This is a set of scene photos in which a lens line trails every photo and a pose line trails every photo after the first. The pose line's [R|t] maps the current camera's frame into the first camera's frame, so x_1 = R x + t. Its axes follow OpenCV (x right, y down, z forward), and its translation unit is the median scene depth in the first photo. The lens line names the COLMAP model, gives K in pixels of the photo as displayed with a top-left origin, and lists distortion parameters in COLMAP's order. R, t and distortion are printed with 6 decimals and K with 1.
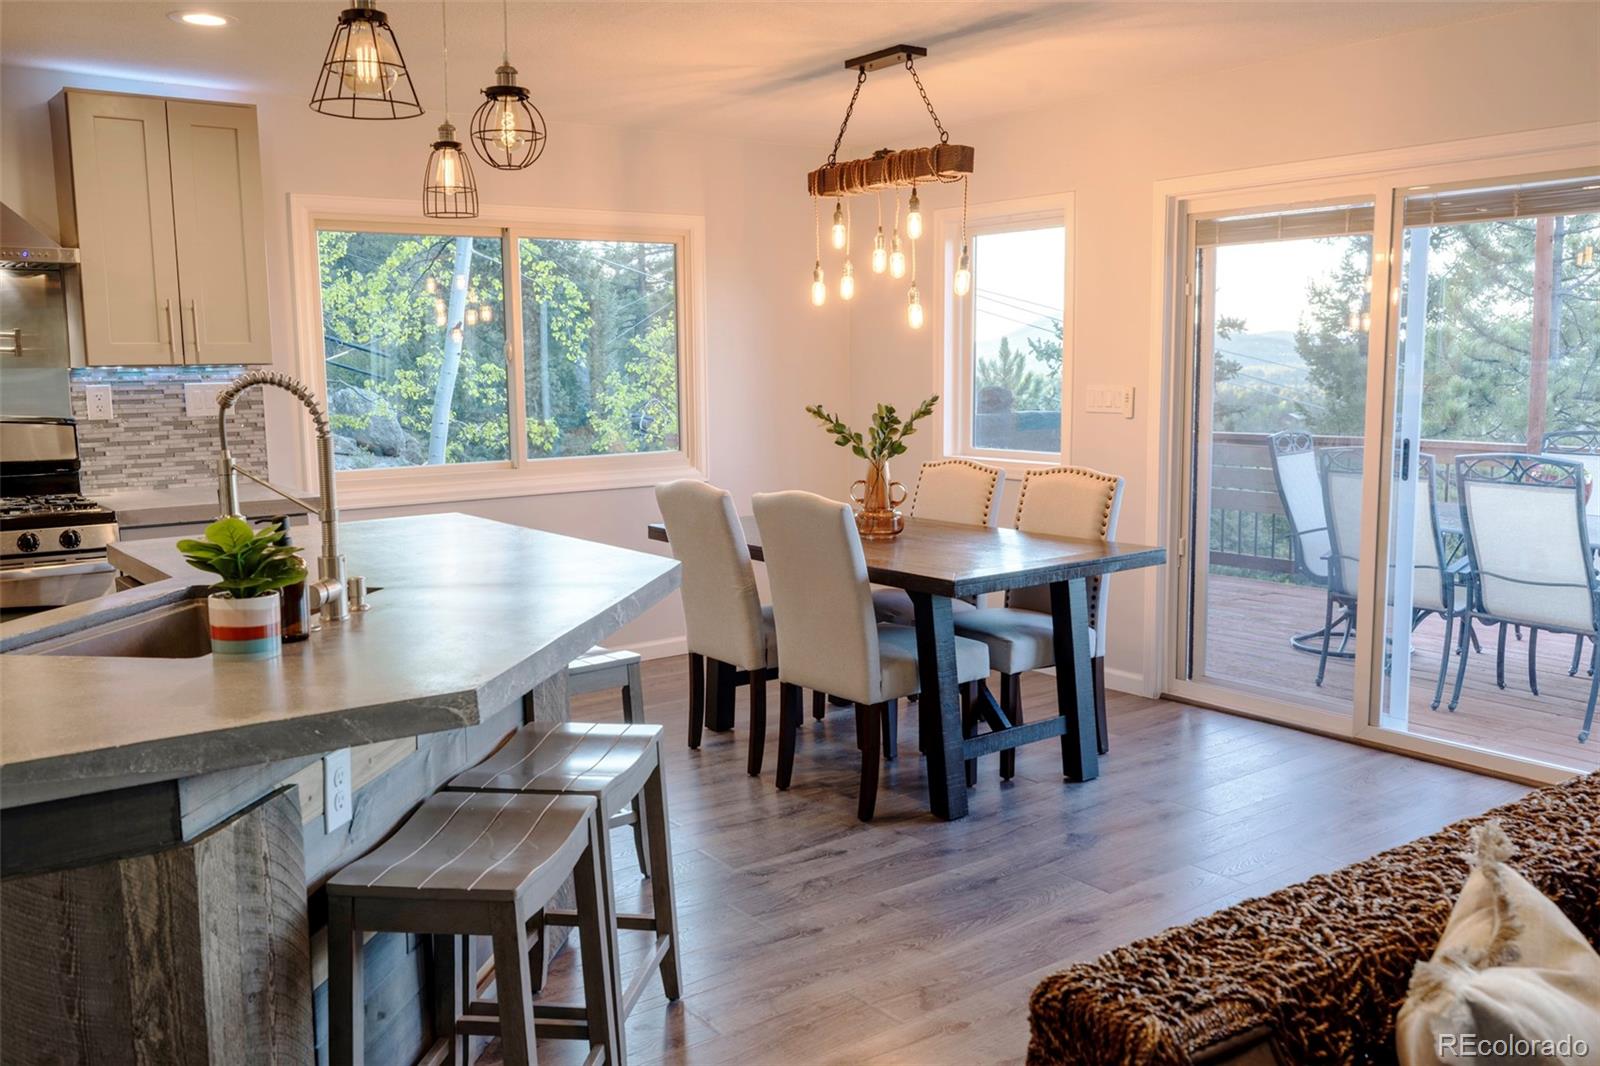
lens RADIAL K [[1375.4, 0, 795.5], [0, 1375.4, 530.0], [0, 0, 1]] dist [-0.006251, -0.000314]
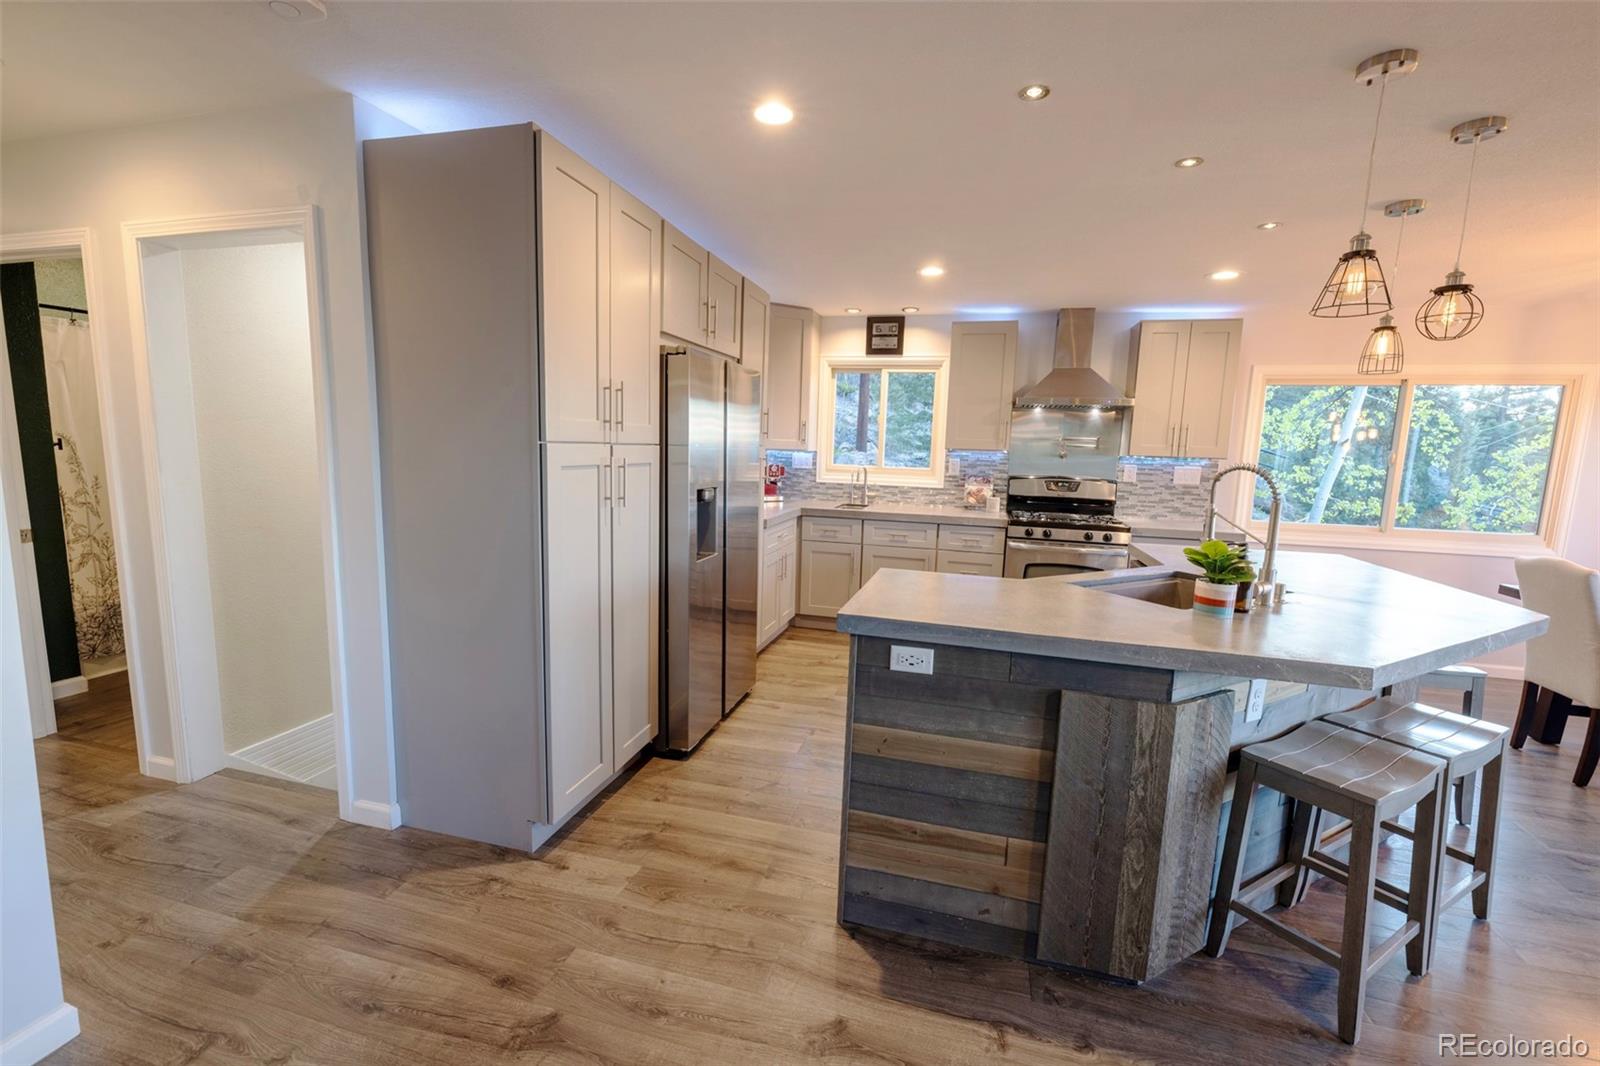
lens RADIAL K [[674.3, 0, 800.0], [0, 674.3, 533.0], [0, 0, 1]] dist [-0.000963, -0.000232]
pose [[0.606843, 0.132431, -0.783712, -0.030053], [-0.136622, 0.988726, 0.061284, 0.002231], [0.782992, 0.069882, 0.618094, -0.010178]]
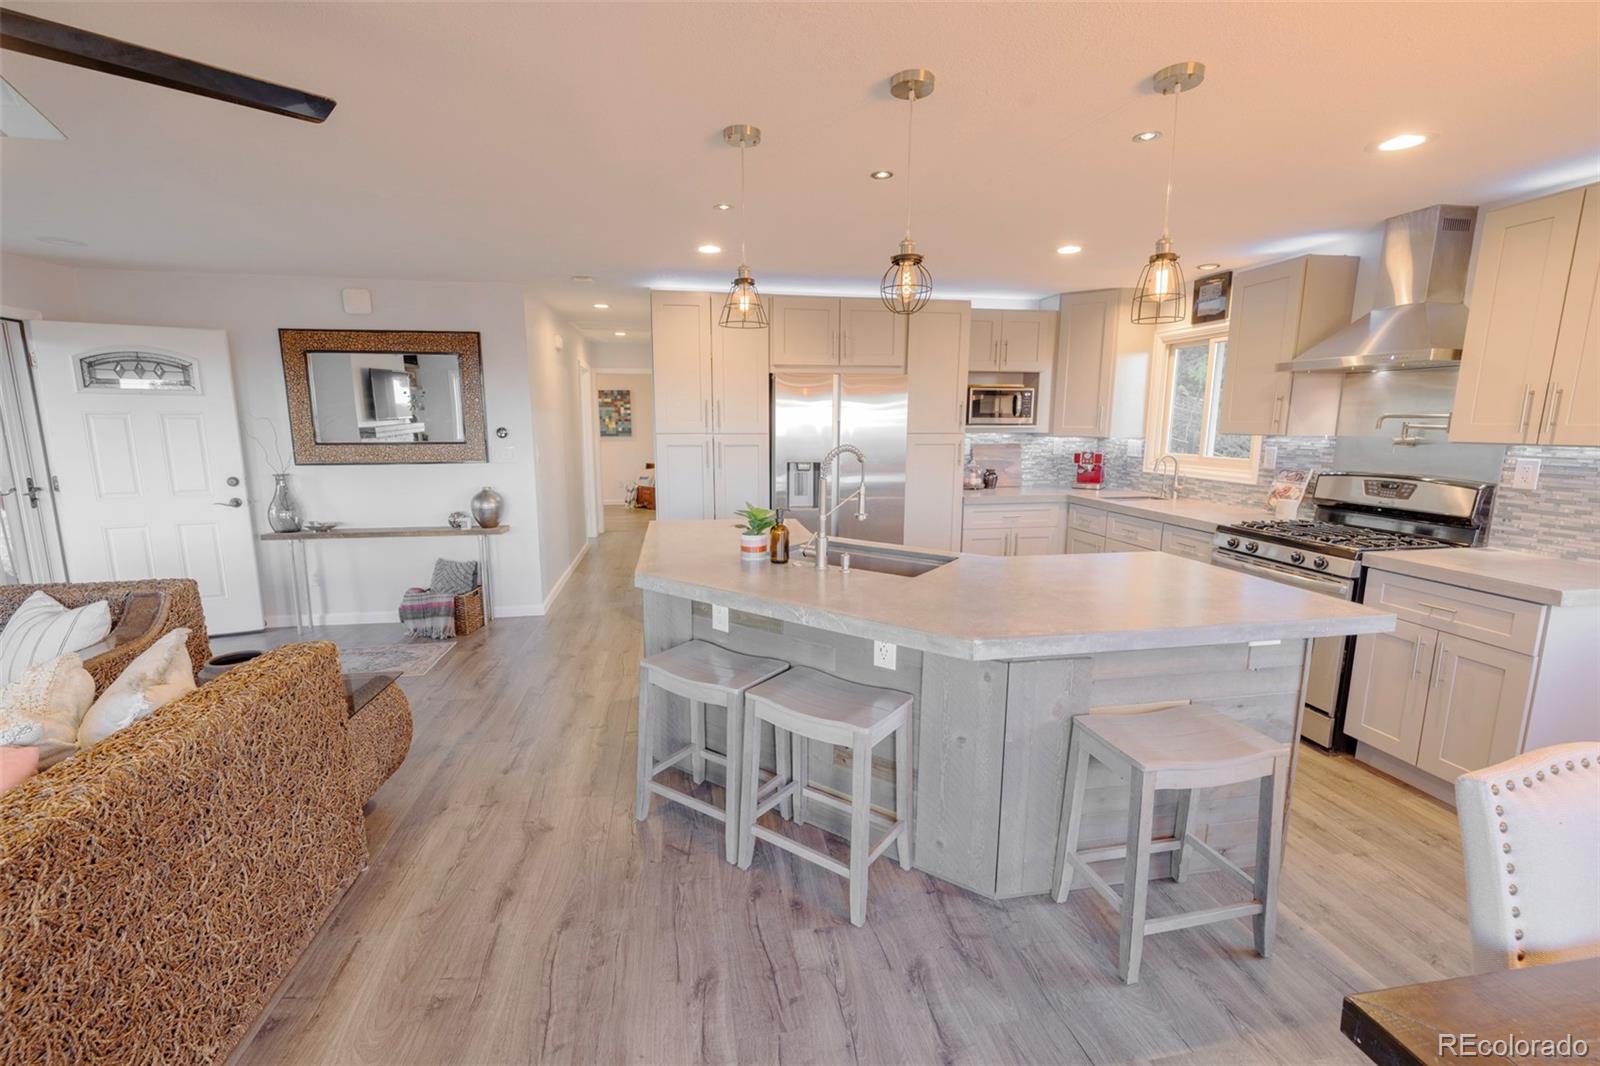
lens RADIAL K [[674.3, 0, 800.0], [0, 674.3, 533.0], [0, 0, 1]] dist [-0.000963, -0.000232]
pose [[-0.455834, 0.156156, -0.876259, 1.646606], [-0.109809, 0.967102, 0.229469, -0.633766], [0.883265, 0.200821, -0.423691, 4.158428]]
